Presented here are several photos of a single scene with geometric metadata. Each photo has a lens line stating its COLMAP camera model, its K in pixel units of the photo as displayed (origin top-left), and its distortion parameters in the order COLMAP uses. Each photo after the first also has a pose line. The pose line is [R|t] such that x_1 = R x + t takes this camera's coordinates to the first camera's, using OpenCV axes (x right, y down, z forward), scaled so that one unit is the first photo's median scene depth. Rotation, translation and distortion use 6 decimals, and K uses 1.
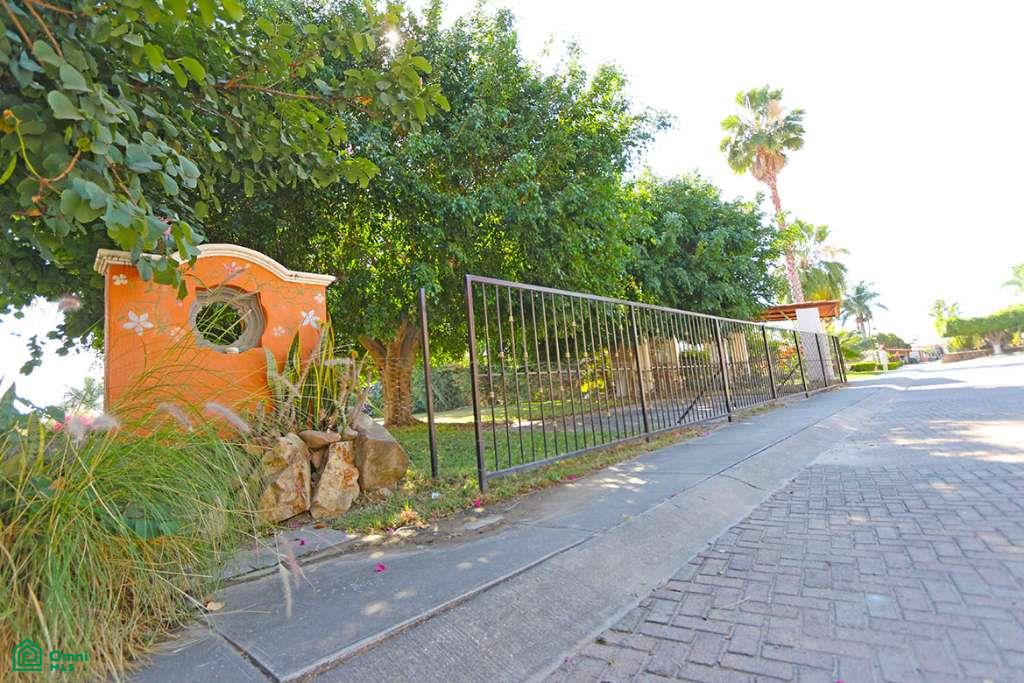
lens RADIAL K [[475.3, 0, 512.3], [0, 475.3, 343.9], [0, 0, 1]] dist [-0.014795, 0.001483]
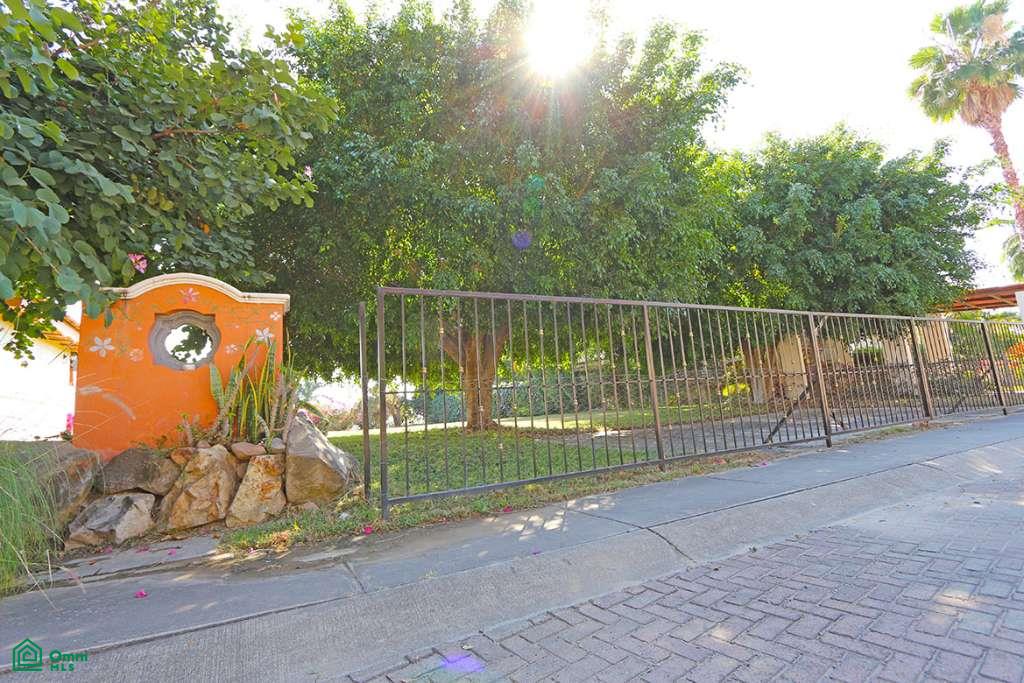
lens RADIAL K [[475.3, 0, 512.0], [0, 475.3, 343.6], [0, 0, 1]] dist [-0.014795, 0.001483]
pose [[0.939740, -0.016336, -0.341499, 0.214408], [0.017402, 0.999849, 0.000057, -0.012254], [0.341446, -0.005996, 0.939882, 0.088010]]
